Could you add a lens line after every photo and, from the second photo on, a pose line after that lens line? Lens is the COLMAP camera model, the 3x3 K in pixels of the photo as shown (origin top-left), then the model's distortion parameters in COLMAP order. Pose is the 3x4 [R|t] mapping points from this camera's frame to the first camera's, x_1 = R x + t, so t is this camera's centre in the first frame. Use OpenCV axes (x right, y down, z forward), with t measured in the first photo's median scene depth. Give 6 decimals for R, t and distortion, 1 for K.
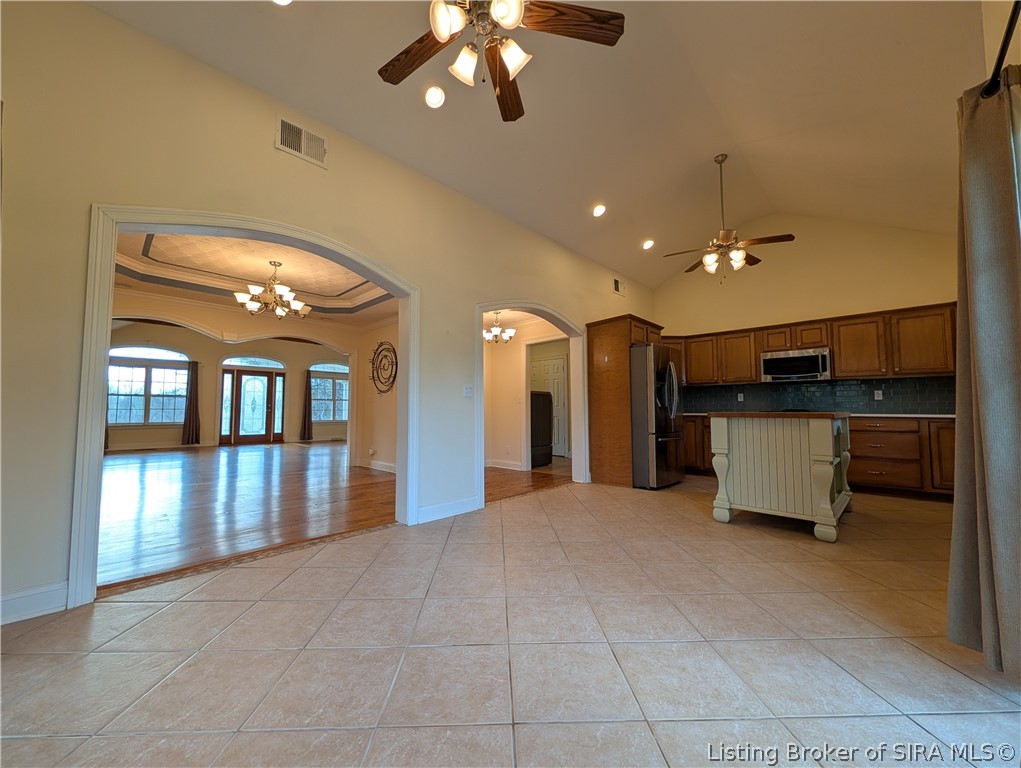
lens RADIAL K [[395.8, 0, 507.1], [0, 395.8, 385.0], [0, 0, 1]] dist [0.000323, 0.000050]
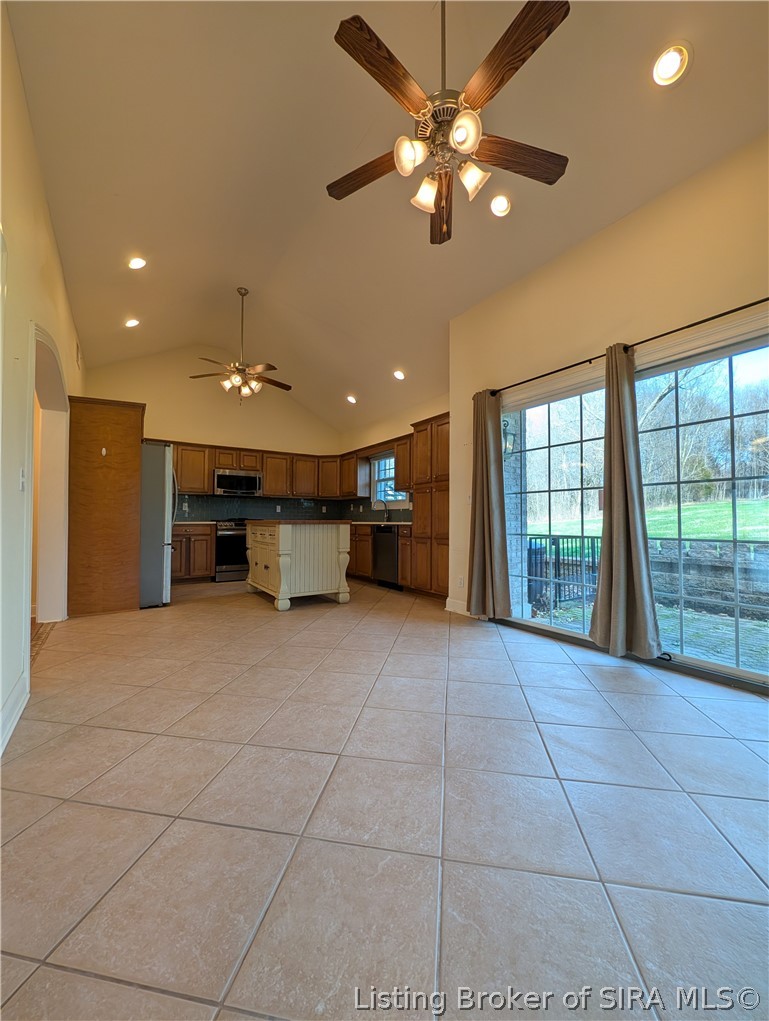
lens RADIAL K [[392.7, 0, 383.9], [0, 392.7, 509.2], [0, 0, 1]] dist [-0.000491, 0.000095]
pose [[0.206362, 0.028010, 0.978075, -0.410818], [-0.065335, 0.997754, -0.014789, 0.023722], [-0.976292, -0.060850, 0.207729, 0.332245]]
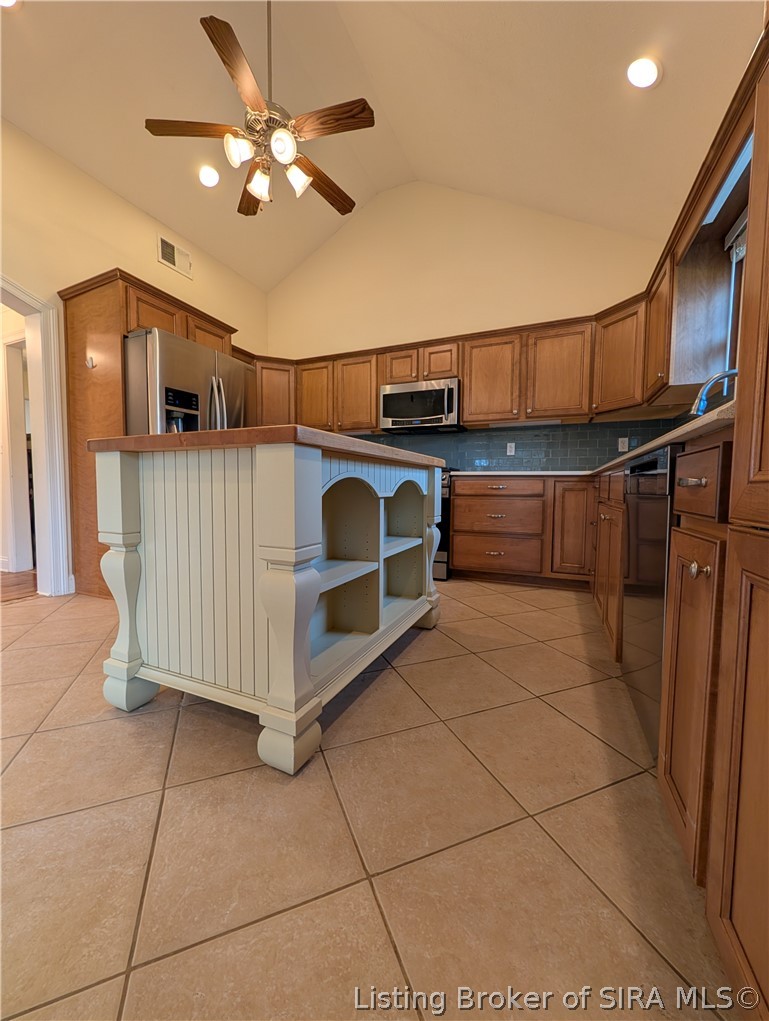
lens RADIAL K [[392.7, 0, 383.9], [0, 392.7, 509.2], [0, 0, 1]] dist [-0.000491, 0.000095]
pose [[0.936661, -0.014714, 0.349928, 0.466789], [-0.027876, 0.992816, 0.116363, 0.061037], [-0.349127, -0.118747, 0.929521, 0.392247]]
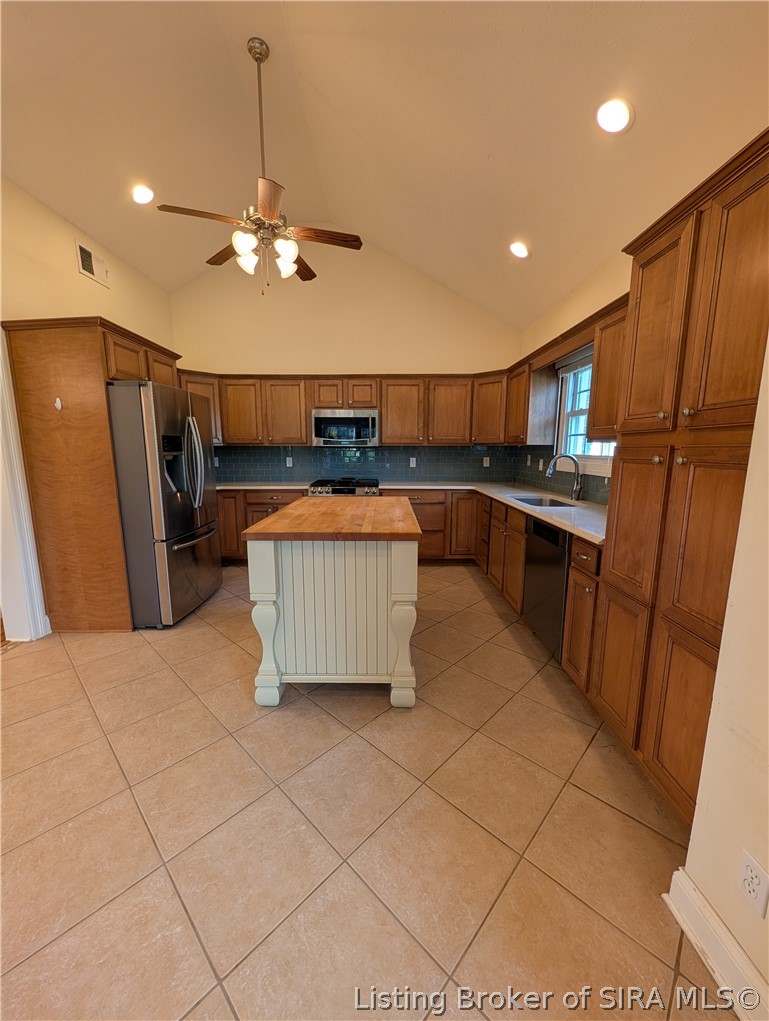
lens RADIAL K [[392.7, 0, 383.9], [0, 392.7, 509.2], [0, 0, 1]] dist [-0.000491, 0.000095]
pose [[0.714685, -0.110899, 0.690599, 0.202482], [-0.043783, 0.978321, 0.202413, -0.057246], [-0.698075, -0.174898, 0.694336, 0.361408]]
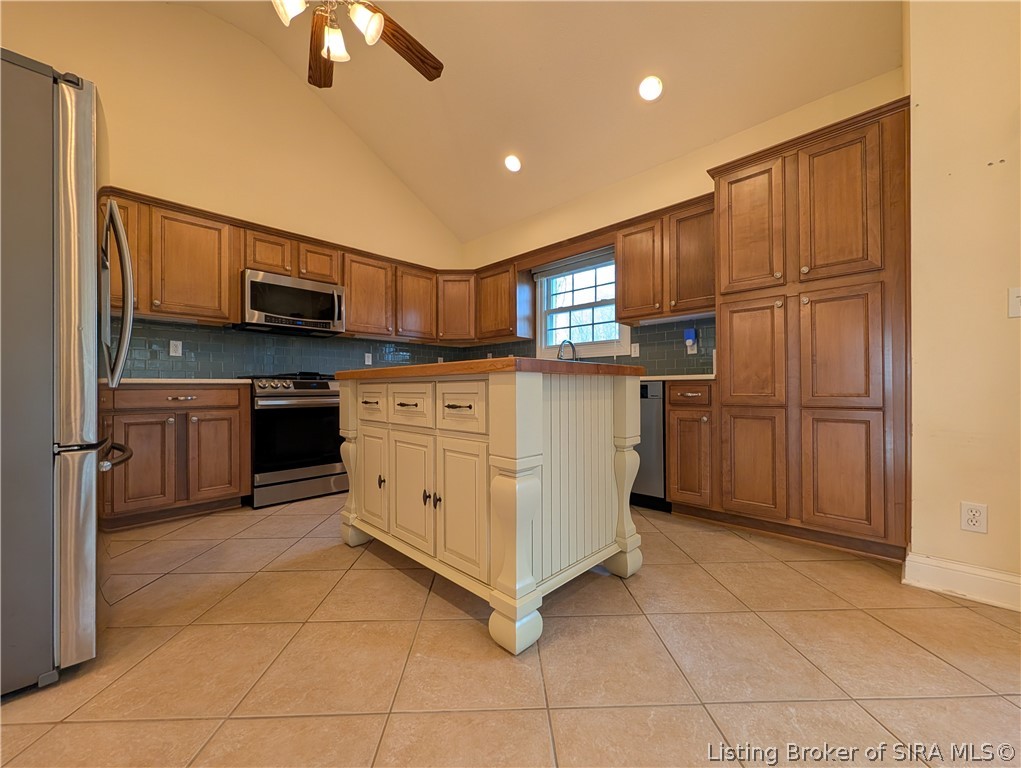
lens RADIAL K [[392.5, 0, 508.5], [0, 392.5, 386.3], [0, 0, 1]] dist [0.000325, 0.000272]
pose [[-0.002903, 0.002594, 0.999992, 0.120059], [-0.059497, 0.998225, -0.002762, 0.069729], [-0.998224, -0.059504, -0.002743, 0.731920]]
